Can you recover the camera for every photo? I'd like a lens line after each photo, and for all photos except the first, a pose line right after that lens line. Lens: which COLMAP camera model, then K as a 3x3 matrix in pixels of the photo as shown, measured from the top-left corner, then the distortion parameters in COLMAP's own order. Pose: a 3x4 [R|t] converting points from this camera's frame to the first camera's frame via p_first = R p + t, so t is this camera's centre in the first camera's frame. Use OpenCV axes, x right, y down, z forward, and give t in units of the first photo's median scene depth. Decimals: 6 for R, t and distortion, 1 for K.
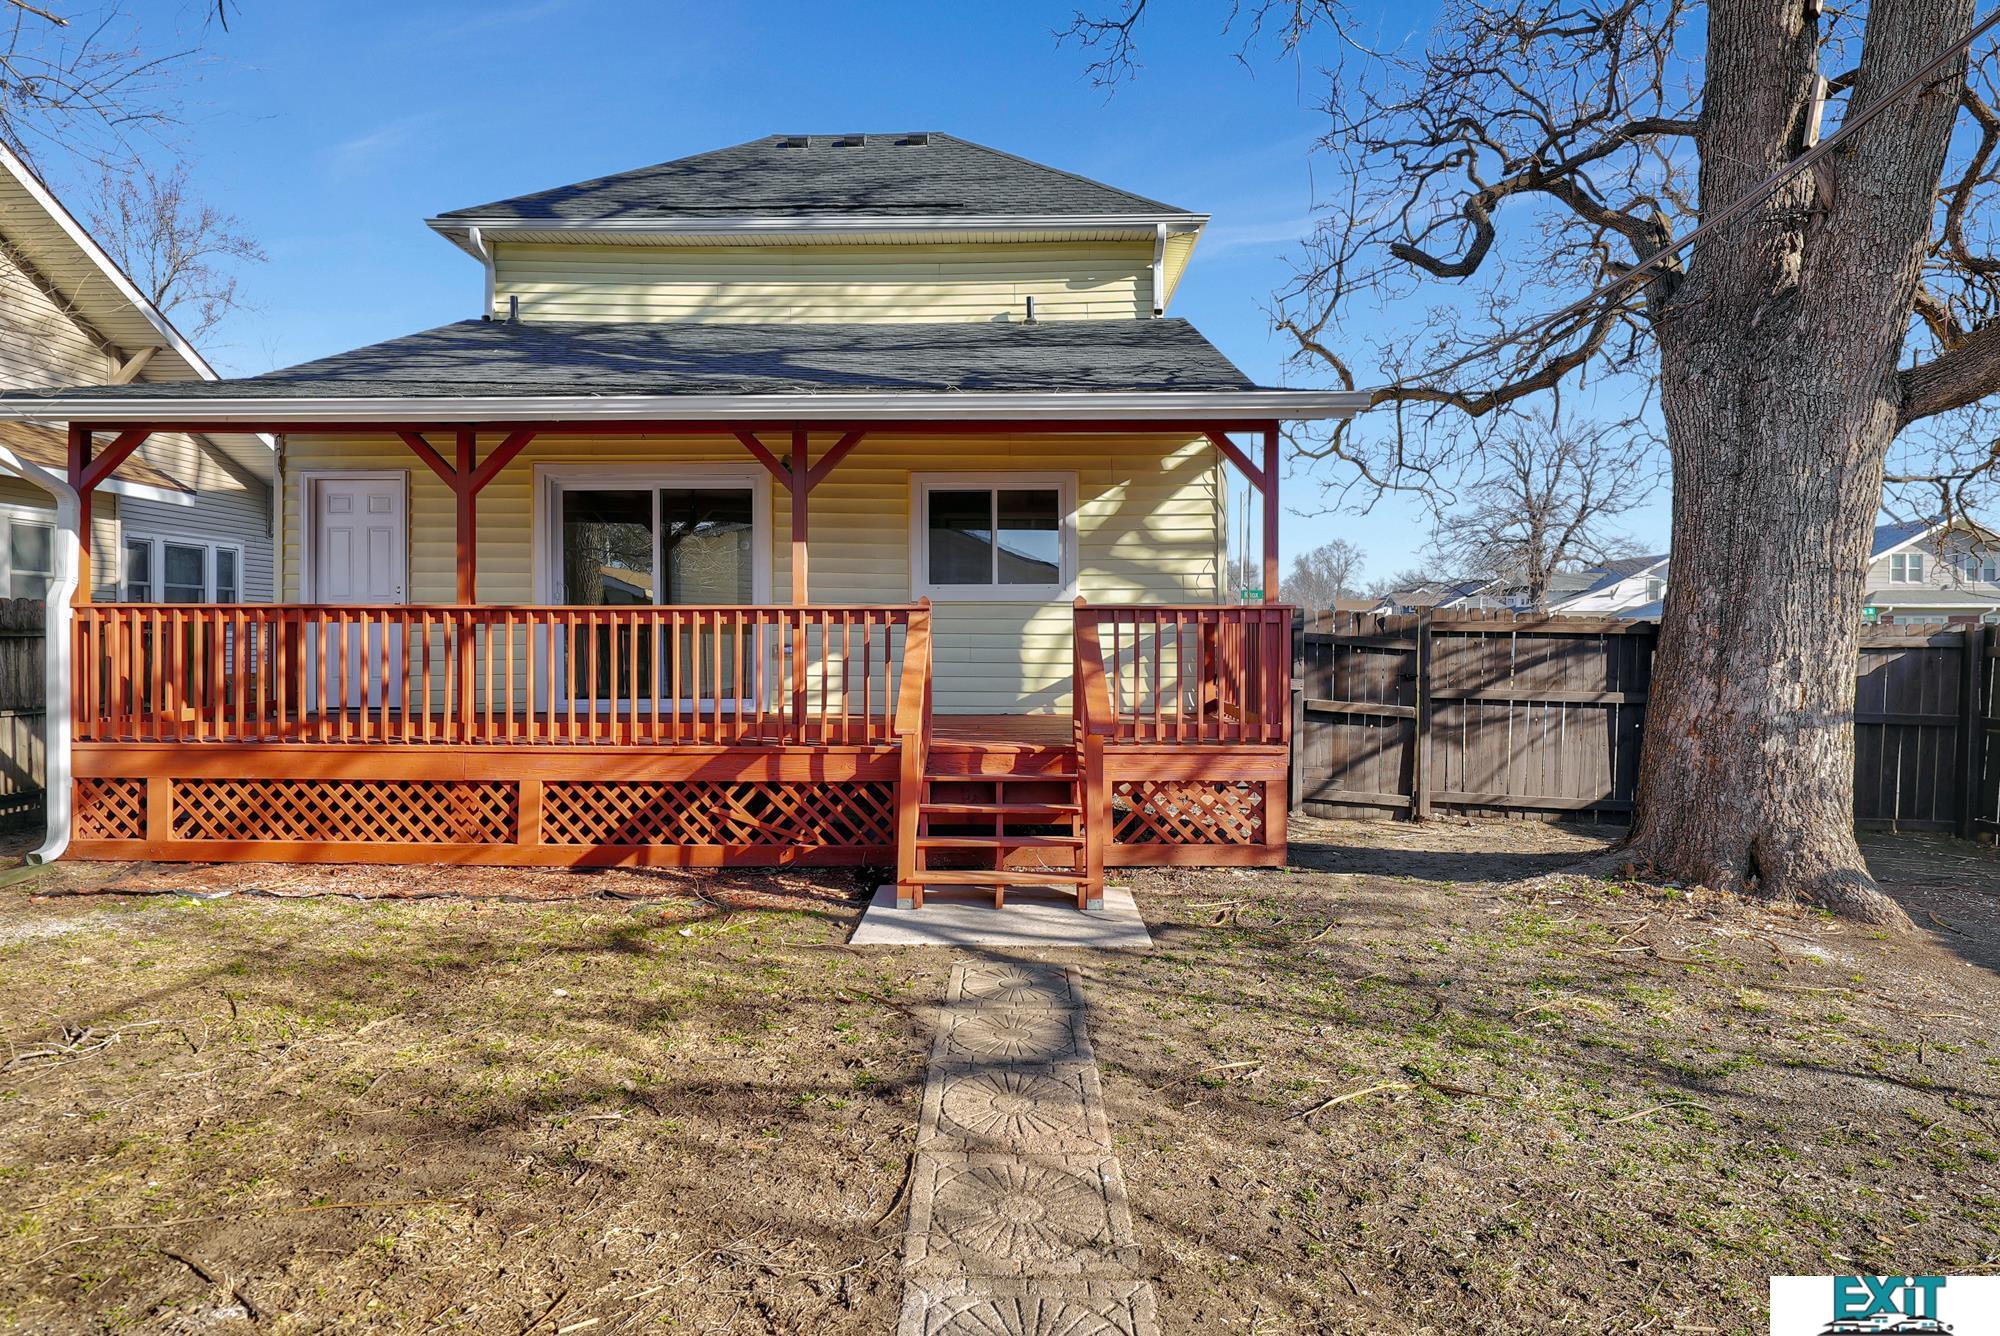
lens RADIAL K [[1140.9, 0, 1019.6], [0, 1140.9, 667.1], [0, 0, 1]] dist [0.004727, -0.003420]
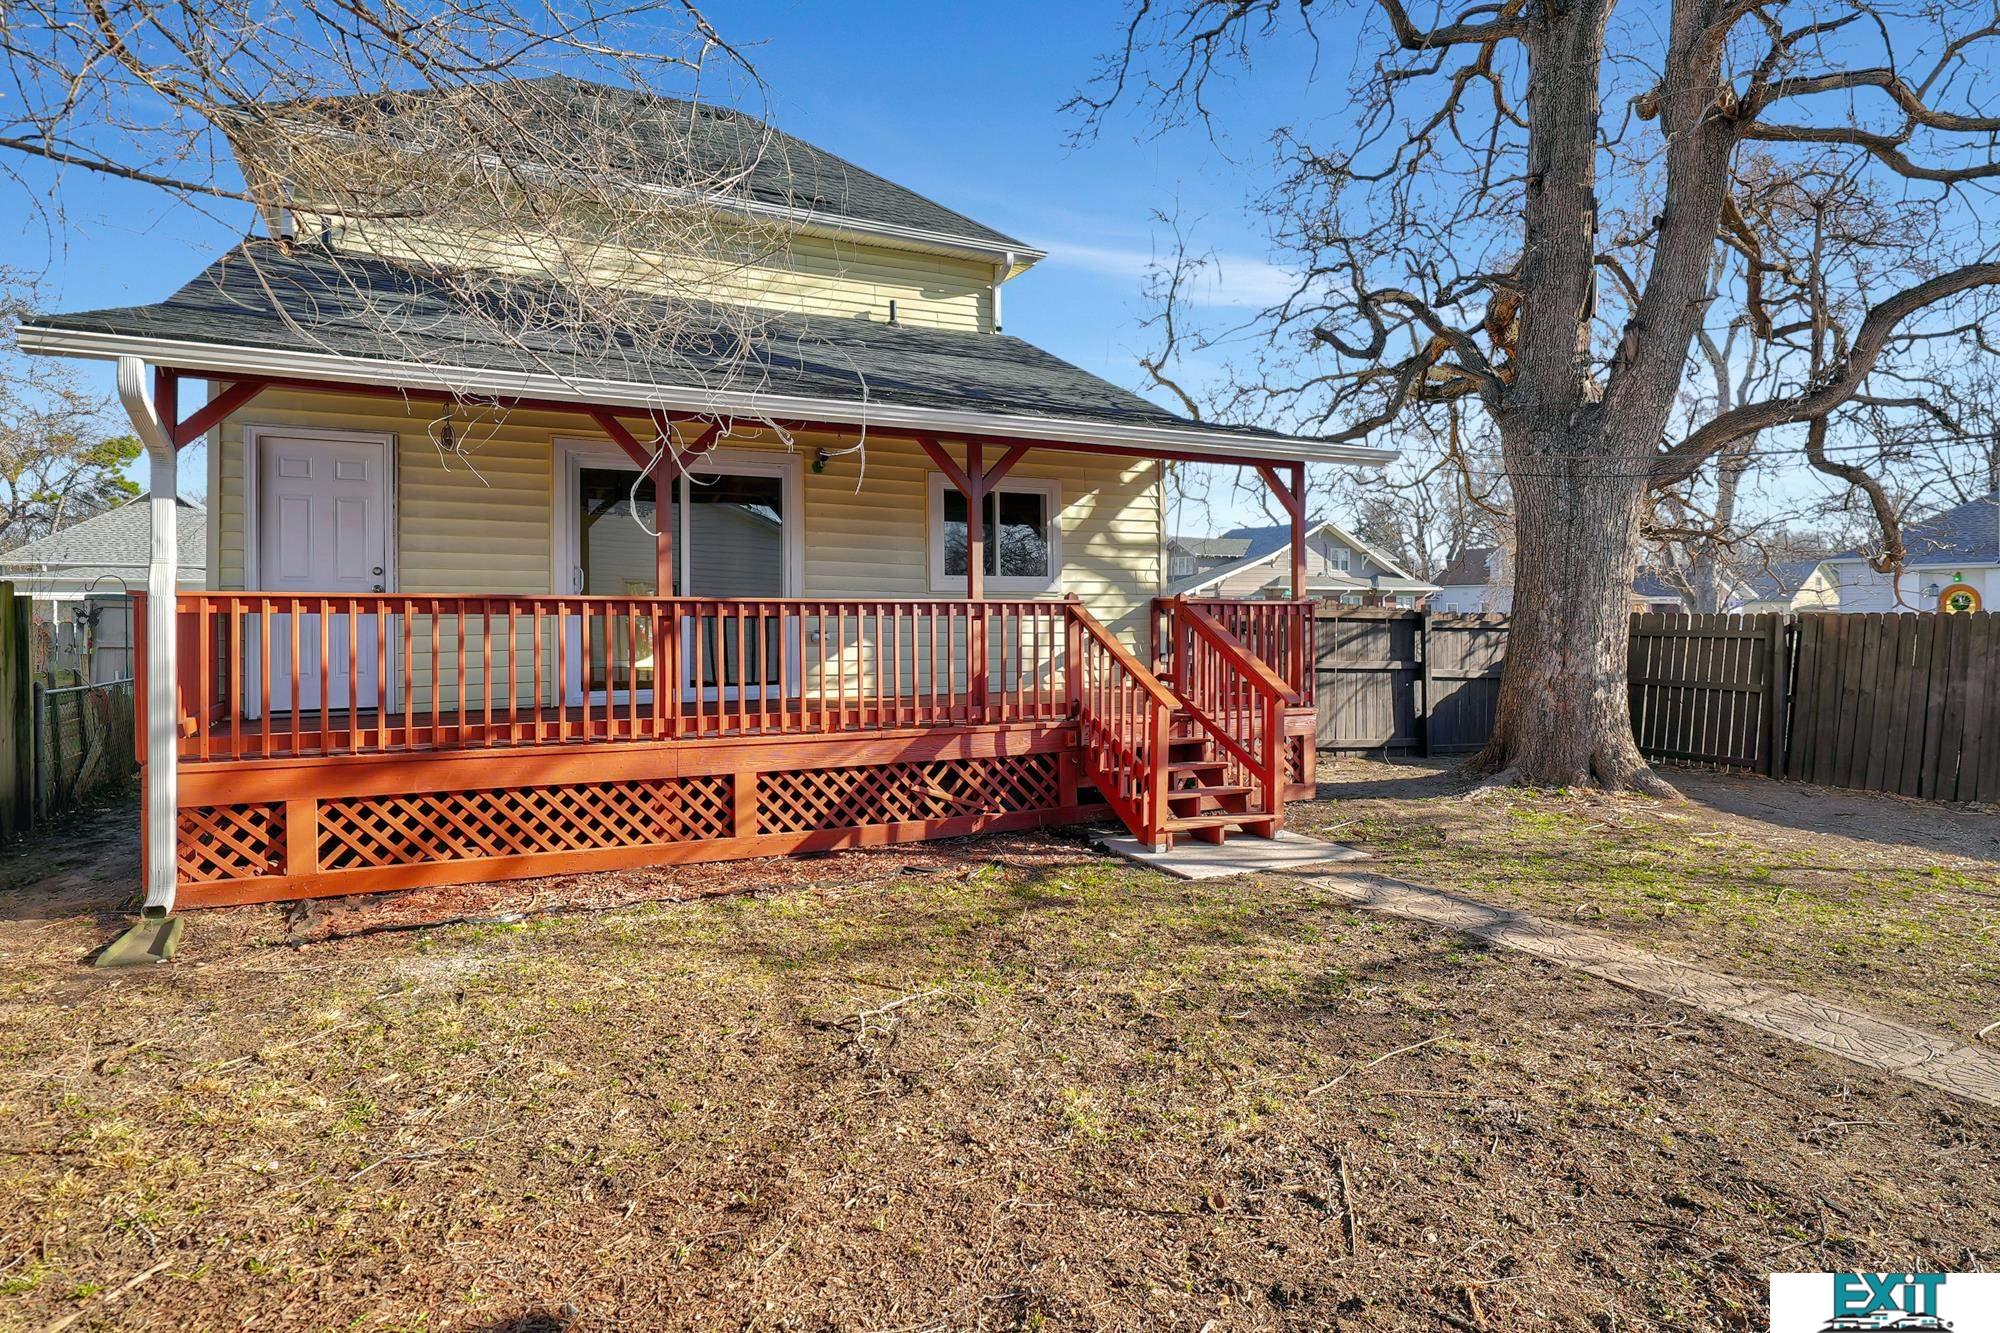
lens RADIAL K [[1140.9, 0, 1061.7], [0, 1140.9, 636.4], [0, 0, 1]] dist [0.004727, -0.003420]
pose [[0.869826, -0.009694, 0.493263, -0.675908], [0.010274, 0.999946, 0.001535, -0.018602], [-0.493251, 0.003732, 0.869879, -0.008157]]
